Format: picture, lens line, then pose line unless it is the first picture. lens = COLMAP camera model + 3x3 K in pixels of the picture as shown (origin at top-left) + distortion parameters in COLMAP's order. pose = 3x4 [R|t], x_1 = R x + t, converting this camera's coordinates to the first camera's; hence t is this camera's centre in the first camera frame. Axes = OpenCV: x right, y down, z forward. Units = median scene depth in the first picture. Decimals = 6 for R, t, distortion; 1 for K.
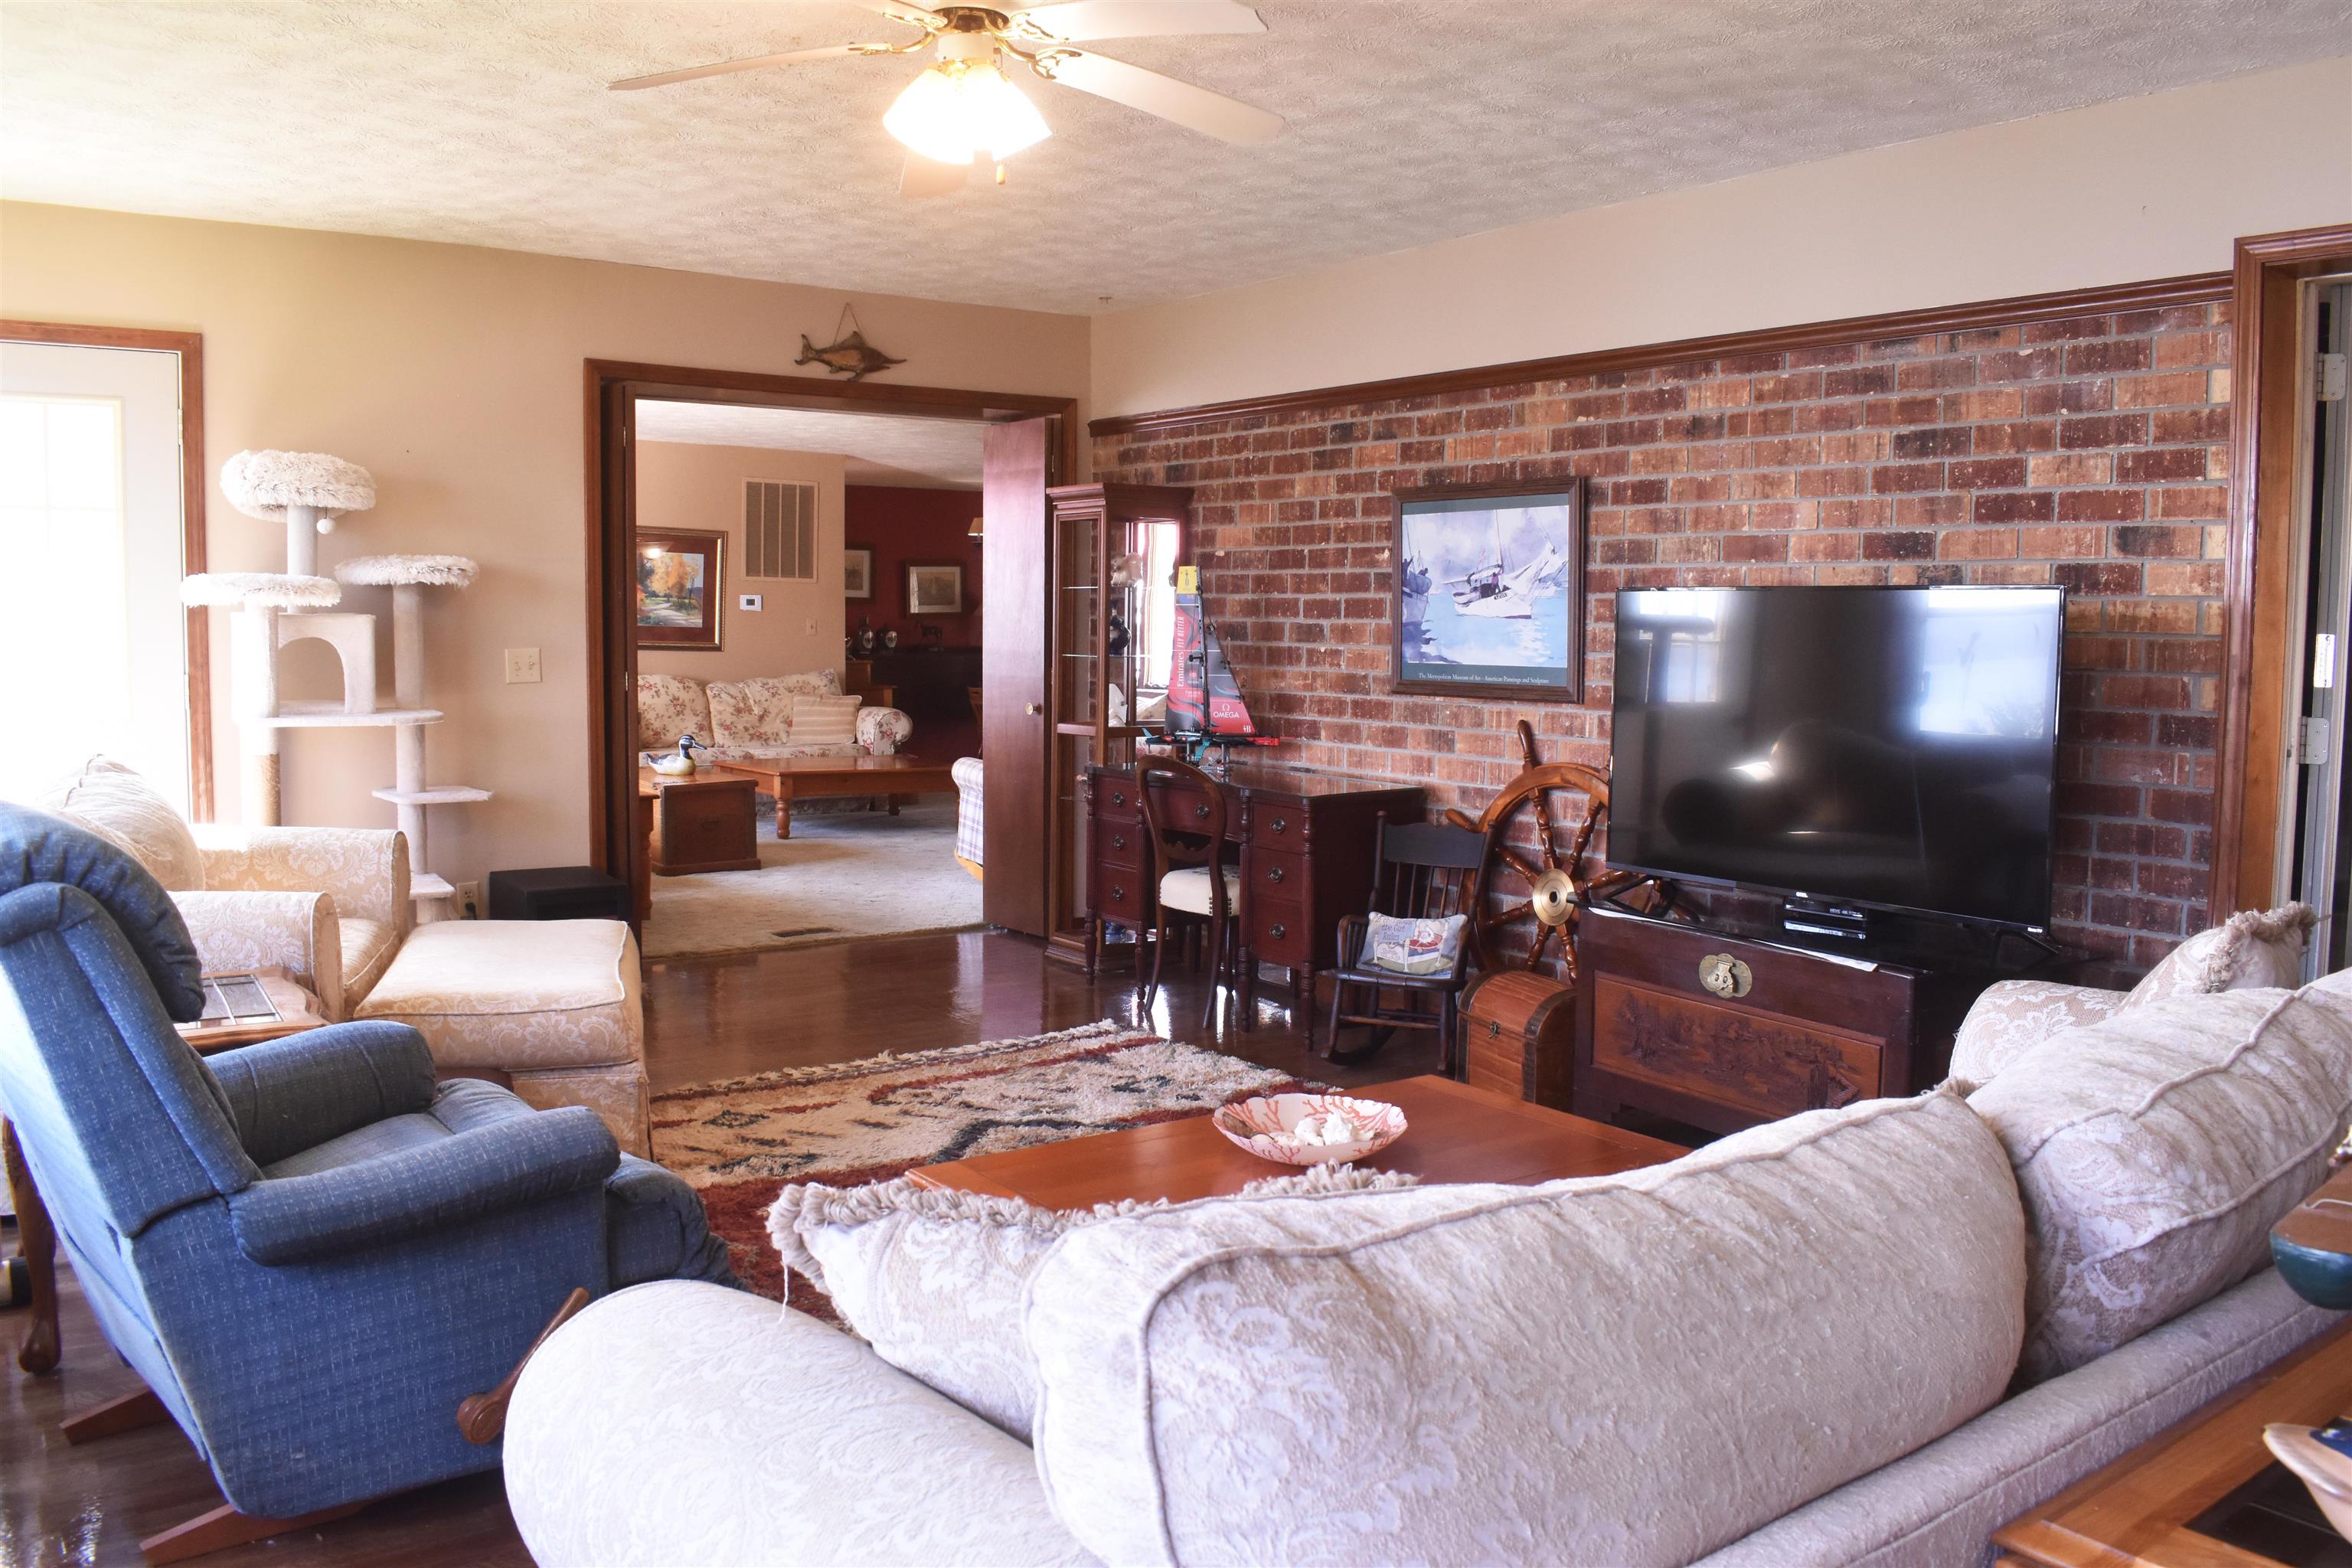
lens RADIAL K [[1833.8, 0, 1176.3], [0, 1833.8, 779.7], [0, 0, 1]] dist [-0.100572, 0.019433]
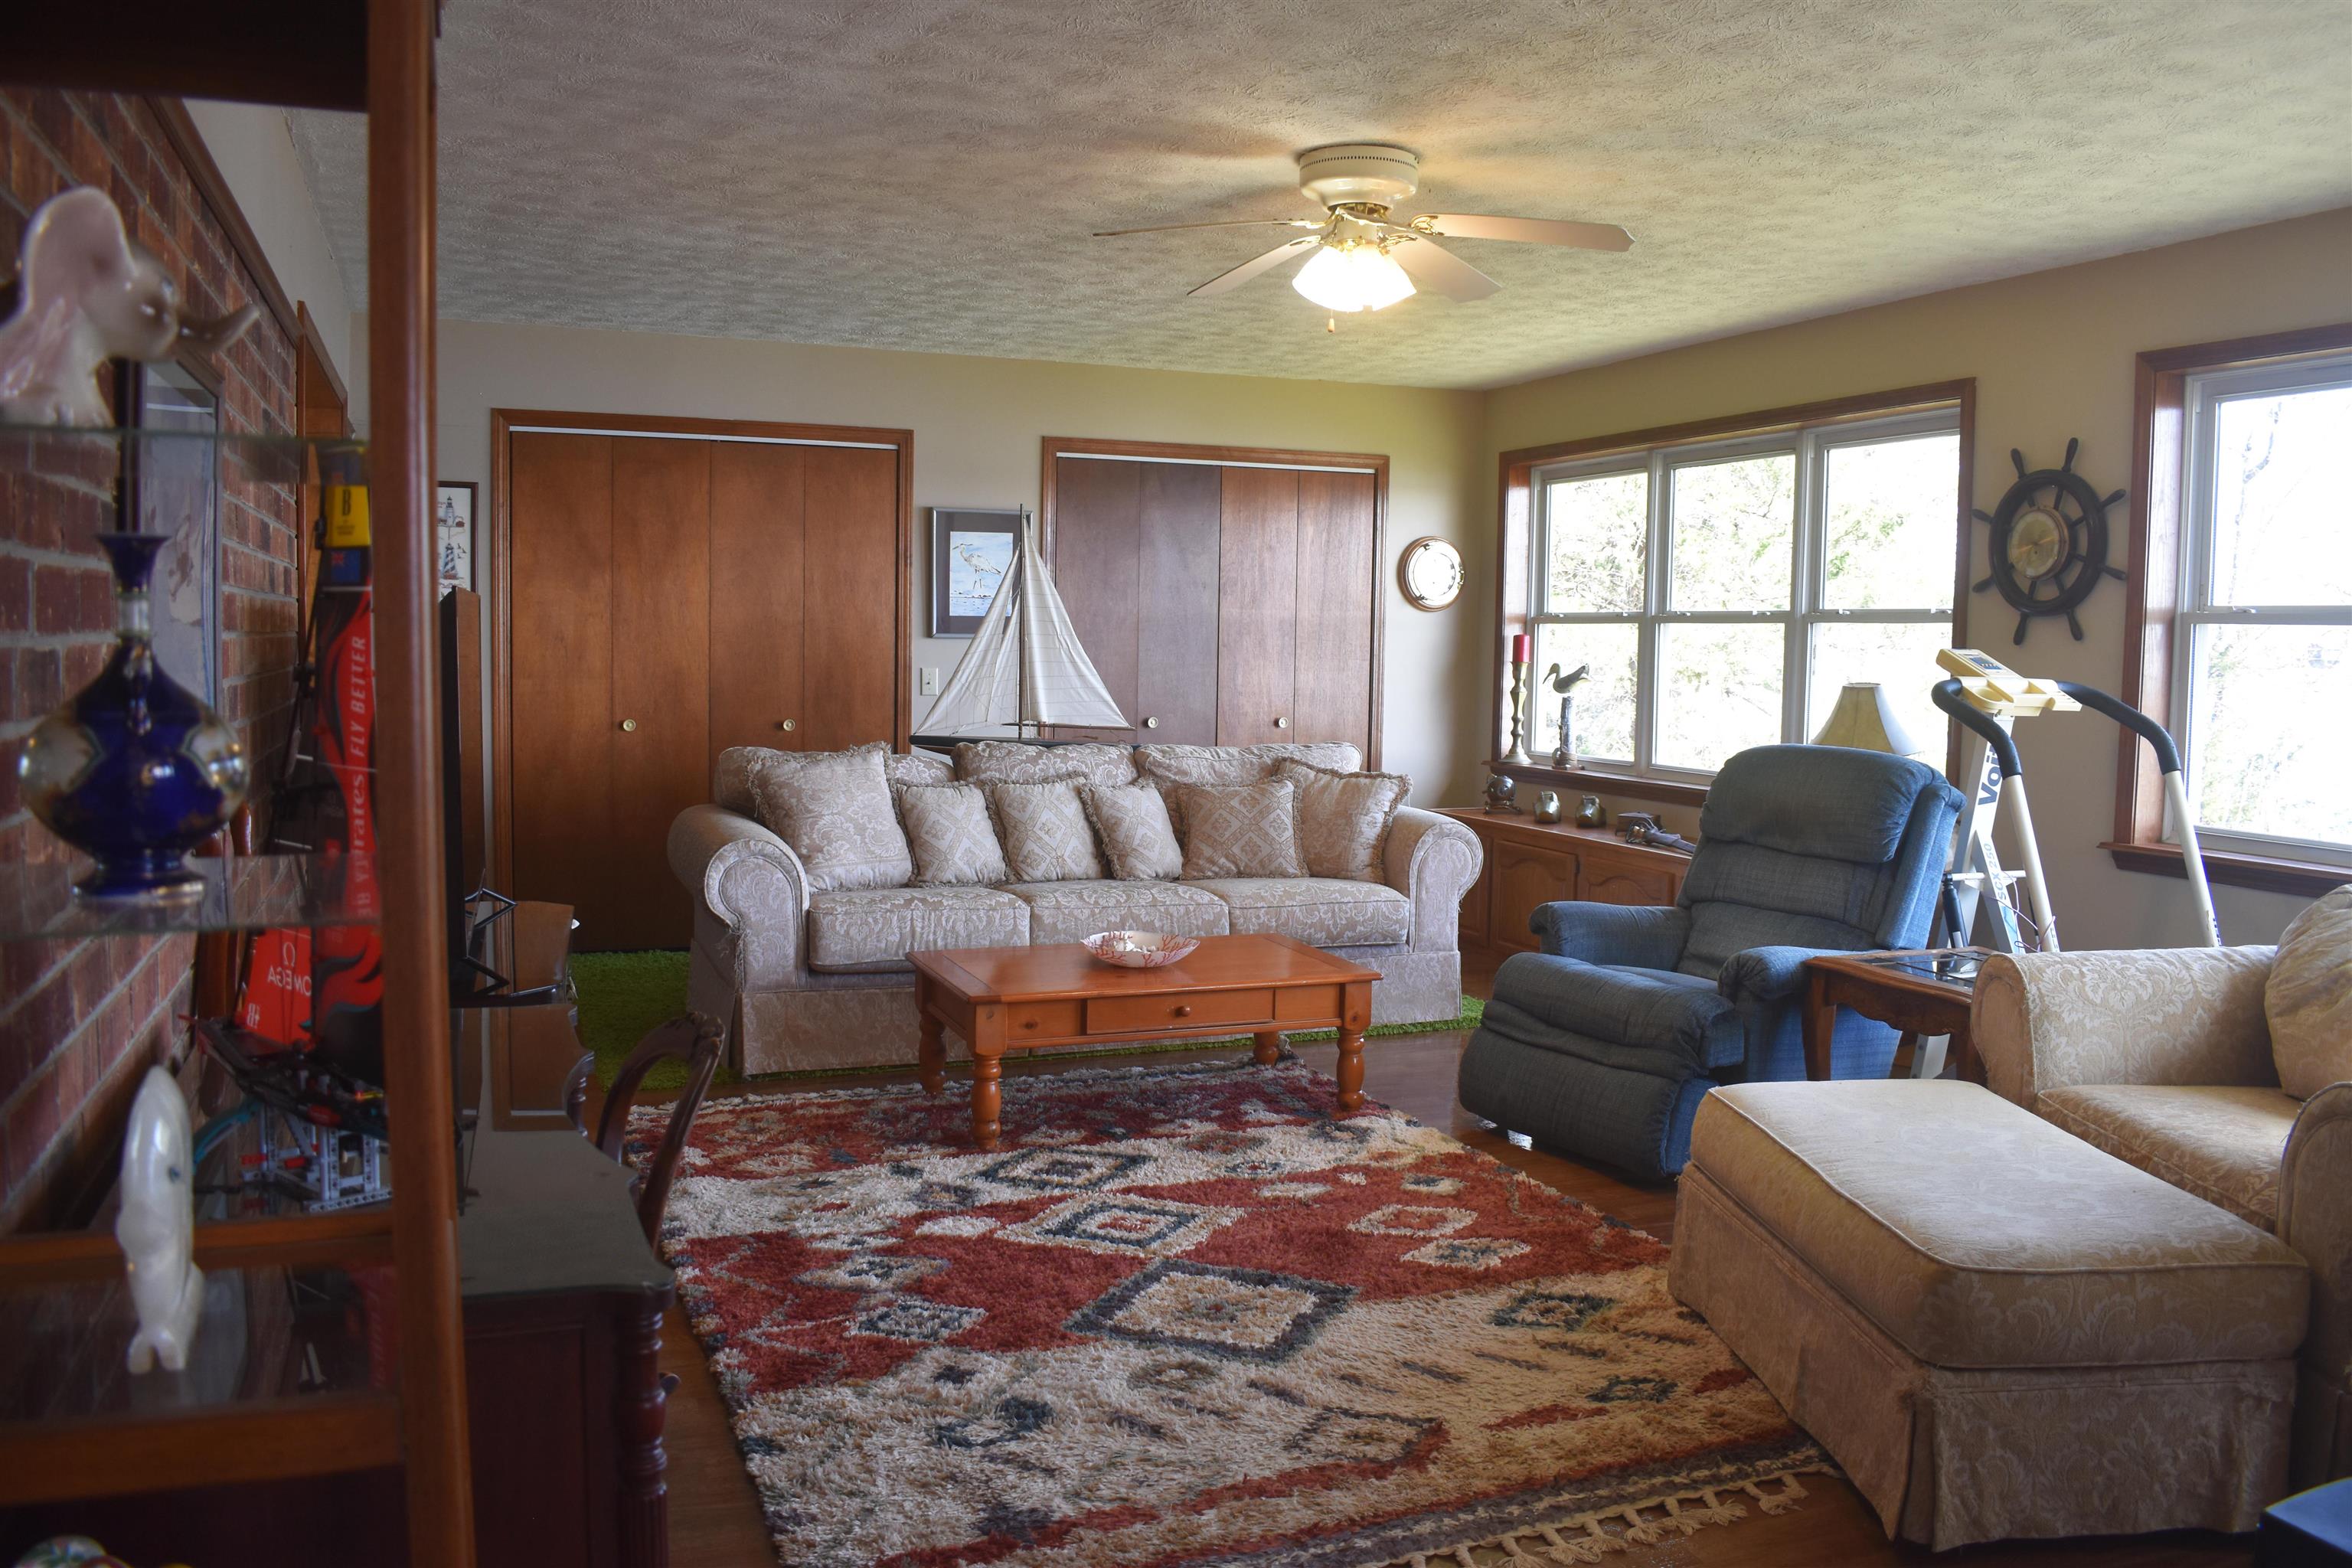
lens RADIAL K [[1833.8, 0, 1163.8], [0, 1833.8, 785.2], [0, 0, 1]] dist [-0.100572, 0.019433]
pose [[-0.965535, -0.041899, 0.256878, -0.184669], [0.001406, 0.986104, 0.166124, -0.116429], [-0.260269, 0.160760, -0.952059, 1.293265]]
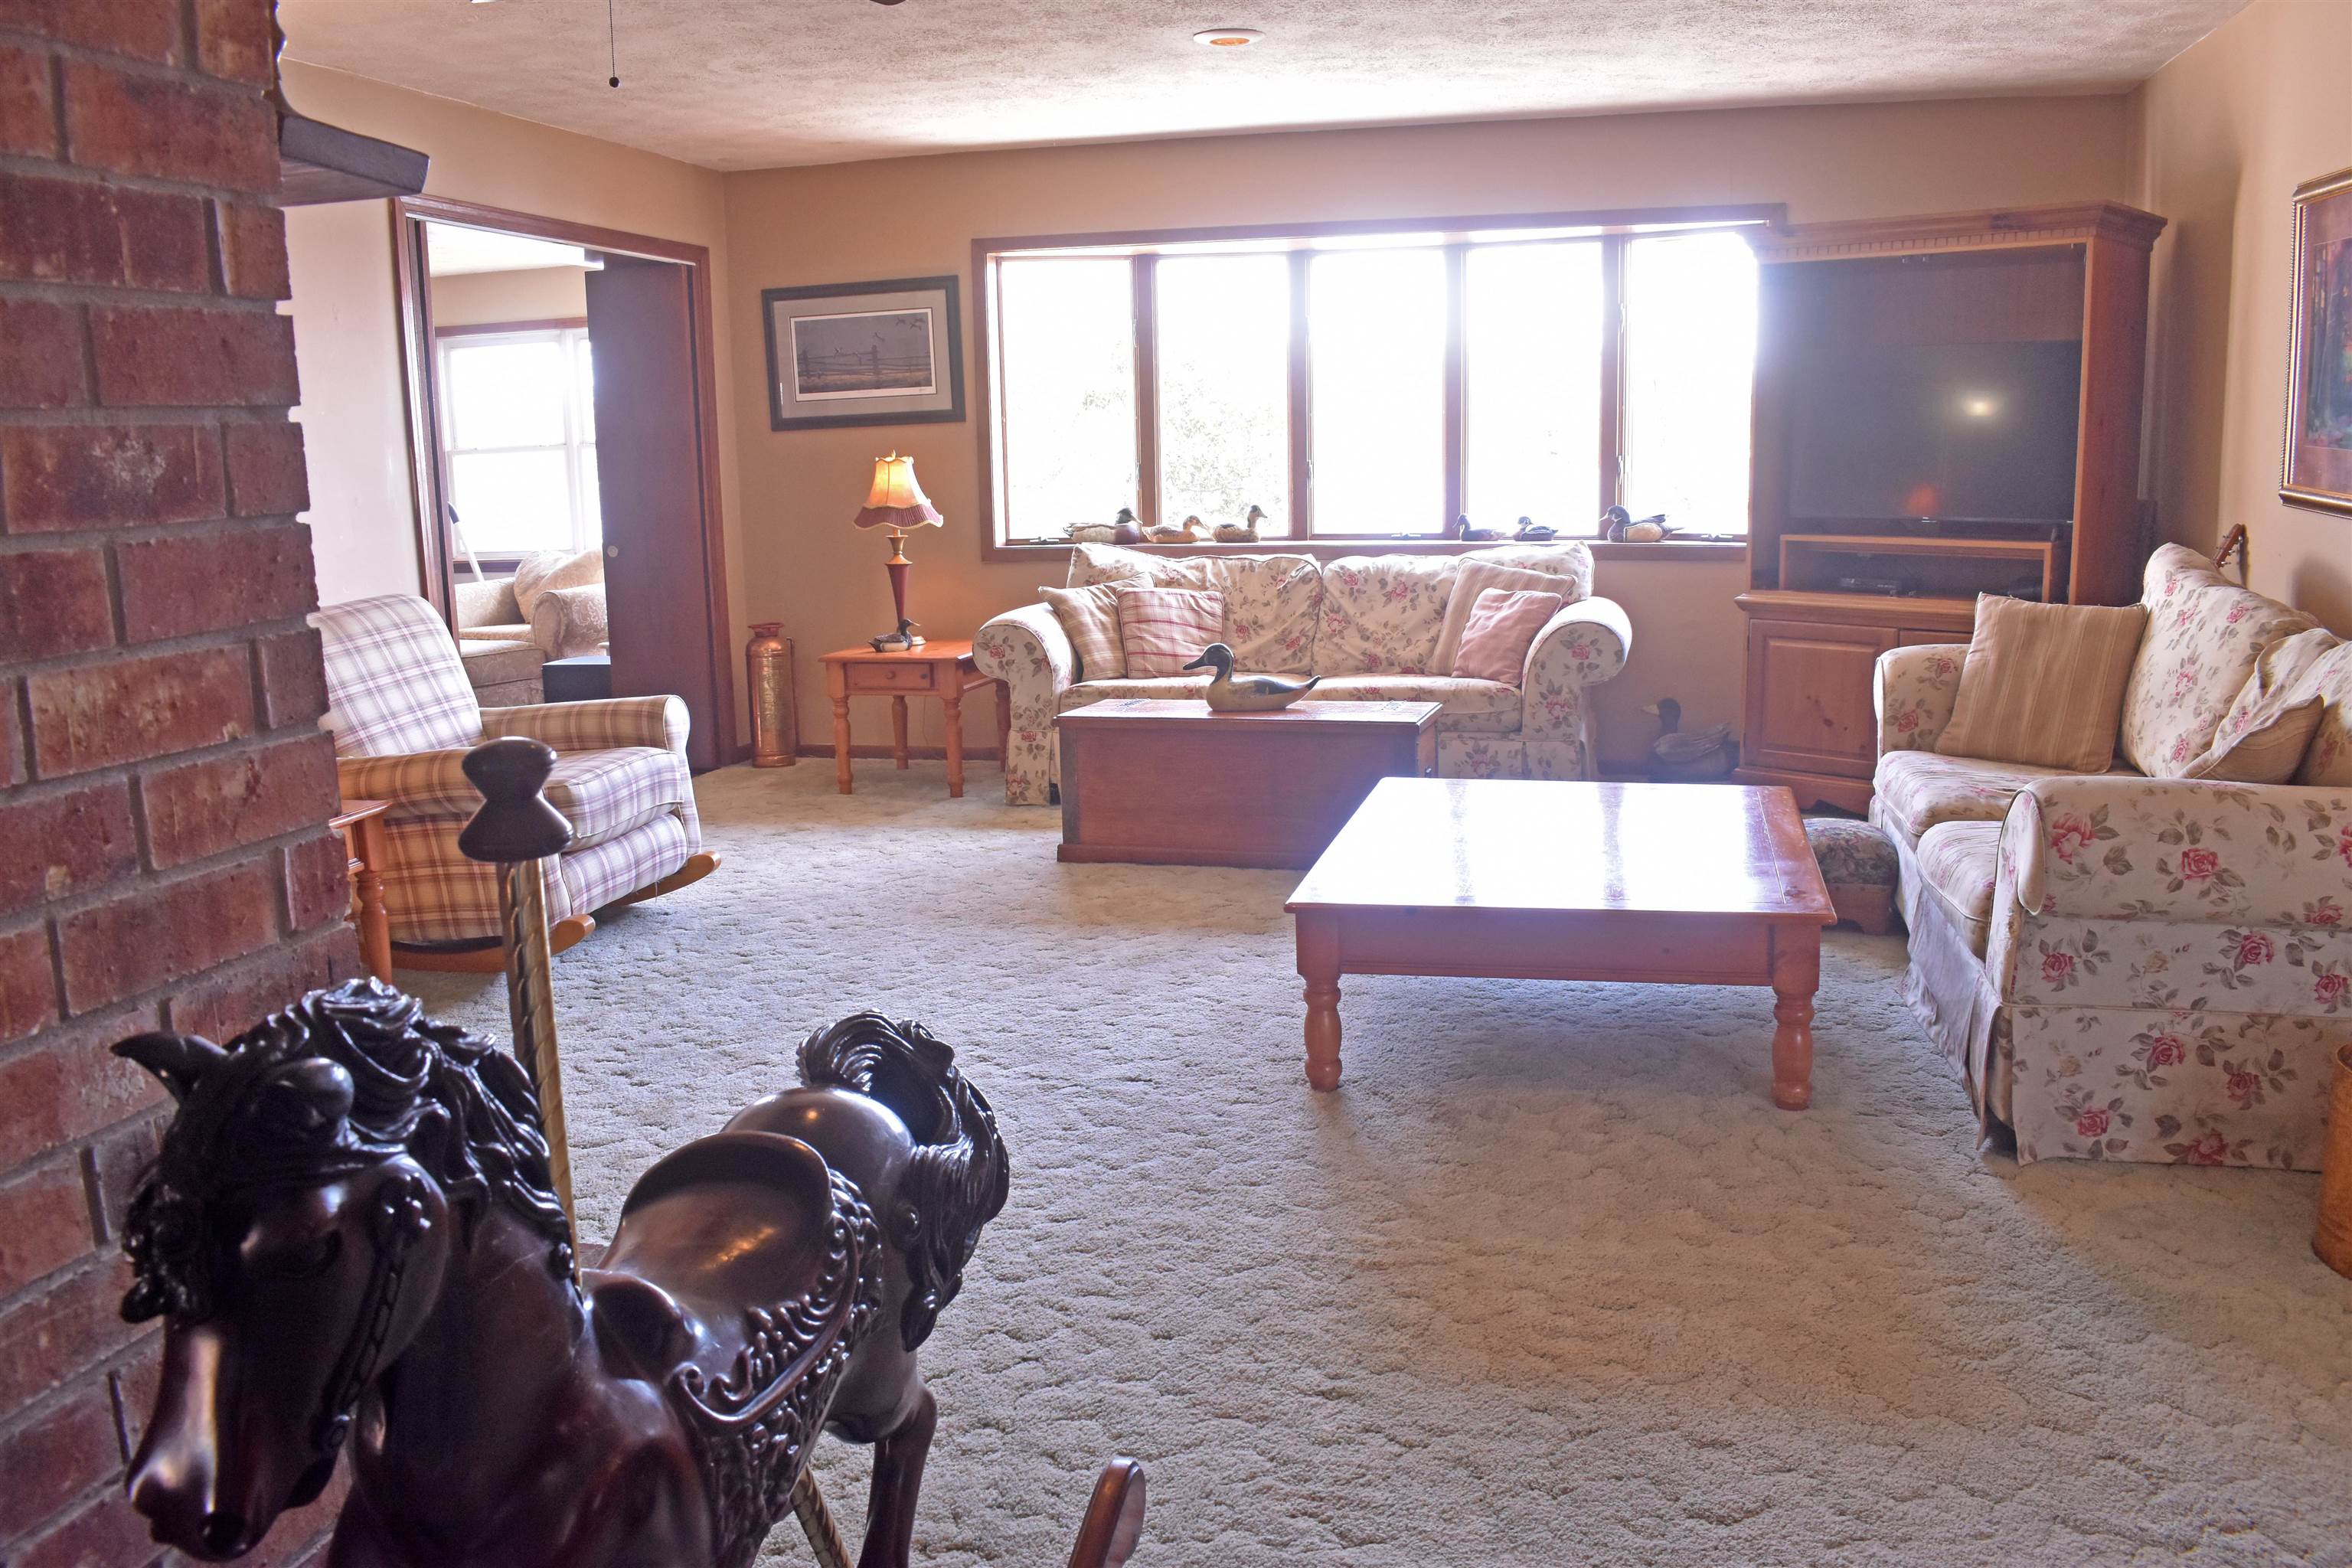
lens RADIAL K [[1833.8, 0, 1185.7], [0, 1833.8, 789.4], [0, 0, 1]] dist [-0.100572, 0.019433]
pose [[-0.774869, 0.128799, -0.618861, 0.173782], [-0.032060, 0.969754, 0.241969, -0.191013], [0.631308, 0.207335, -0.747303, 2.294024]]
